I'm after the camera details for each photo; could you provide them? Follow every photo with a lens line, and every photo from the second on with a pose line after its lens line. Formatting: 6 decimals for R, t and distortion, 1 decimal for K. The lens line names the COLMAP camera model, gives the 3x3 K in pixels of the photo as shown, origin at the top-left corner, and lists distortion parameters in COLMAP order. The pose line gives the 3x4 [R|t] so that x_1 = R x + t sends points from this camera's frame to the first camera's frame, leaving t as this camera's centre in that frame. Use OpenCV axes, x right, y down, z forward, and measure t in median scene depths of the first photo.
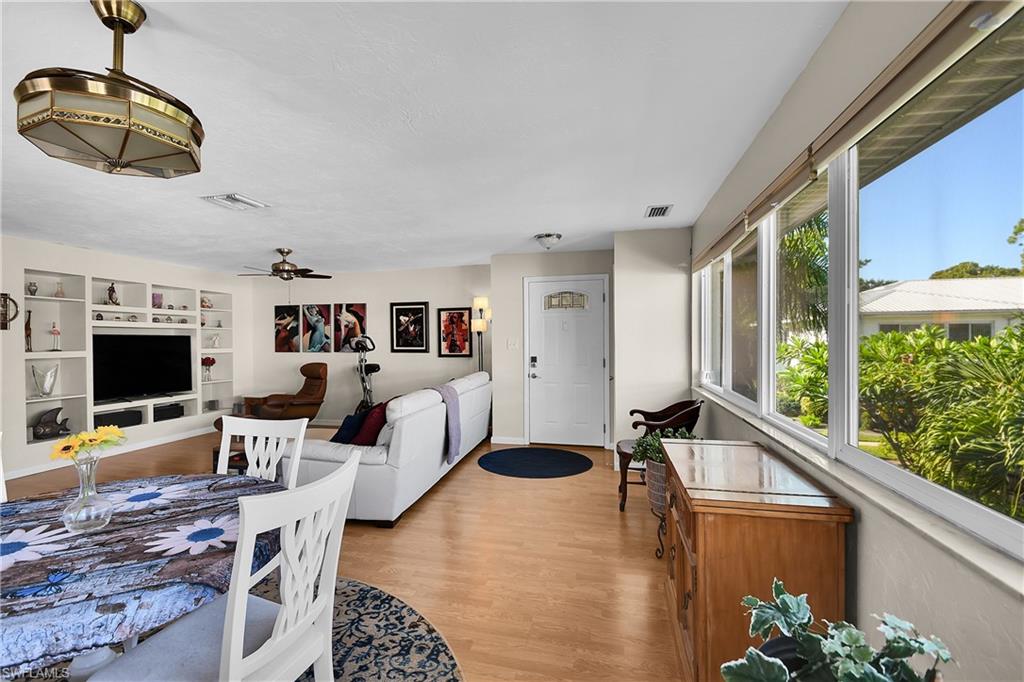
lens RADIAL K [[466.4, 0, 489.0], [0, 466.4, 351.0], [0, 0, 1]] dist [0.017165, -0.013976]
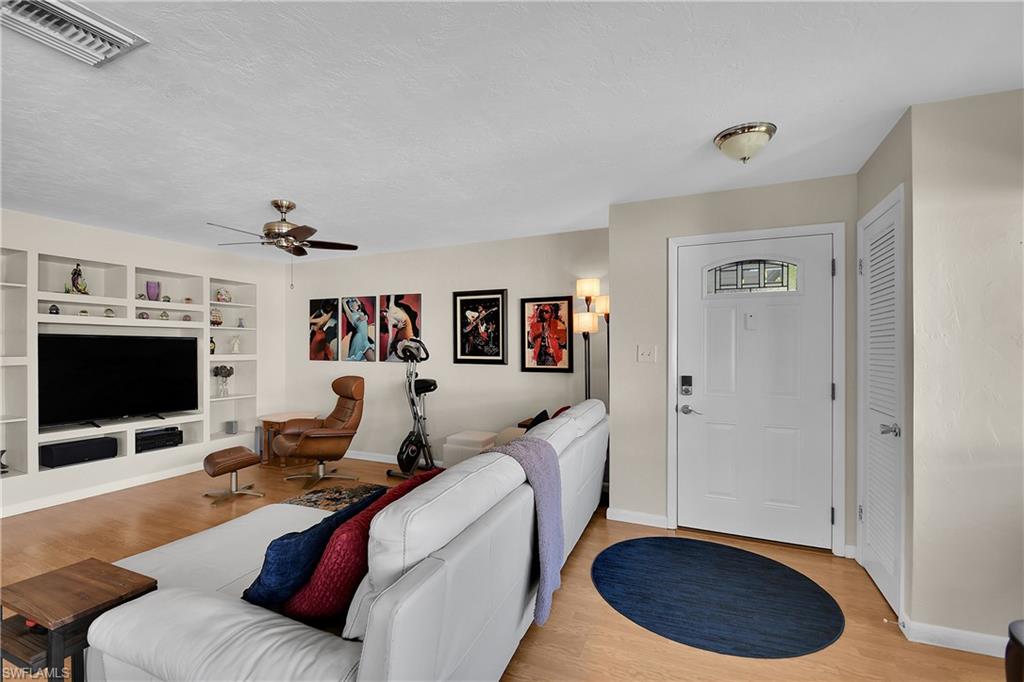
lens RADIAL K [[466.4, 0, 489.0], [0, 466.4, 351.0], [0, 0, 1]] dist [0.017165, -0.013976]
pose [[0.983476, 0.010191, -0.180752, -0.032994], [-0.013099, 0.999803, -0.014902, -0.005655], [0.180565, 0.017024, 0.983416, 0.334604]]
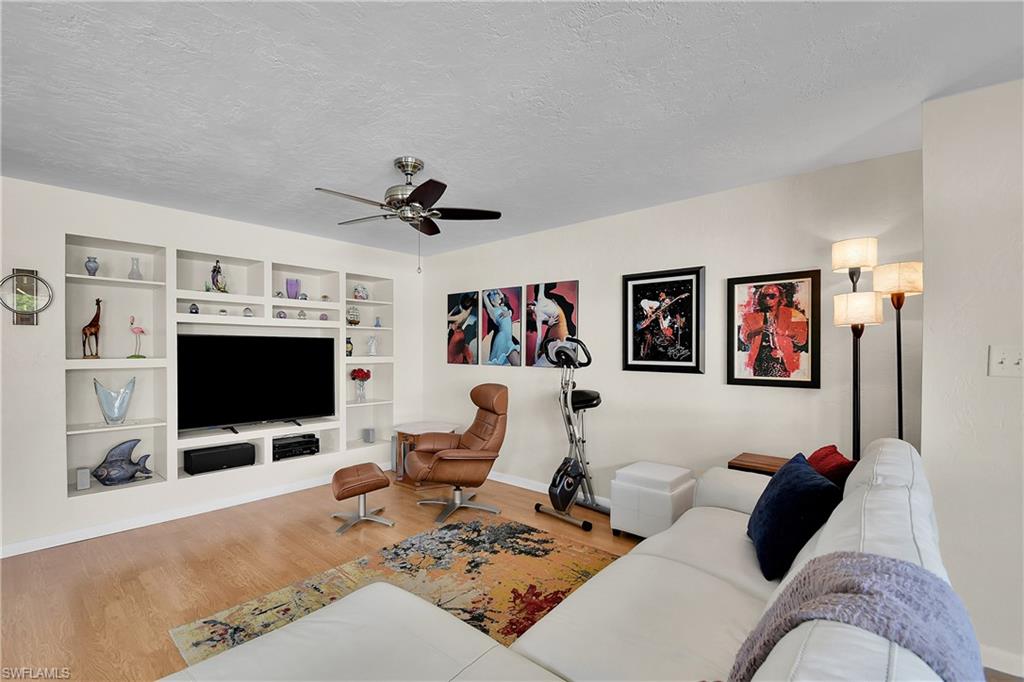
lens RADIAL K [[466.4, 0, 489.0], [0, 466.4, 351.0], [0, 0, 1]] dist [0.017165, -0.013976]
pose [[0.887723, 0.012054, -0.460219, -0.104792], [-0.020155, 0.999716, -0.012692, -0.008917], [0.459936, 0.020542, 0.887715, 0.478649]]
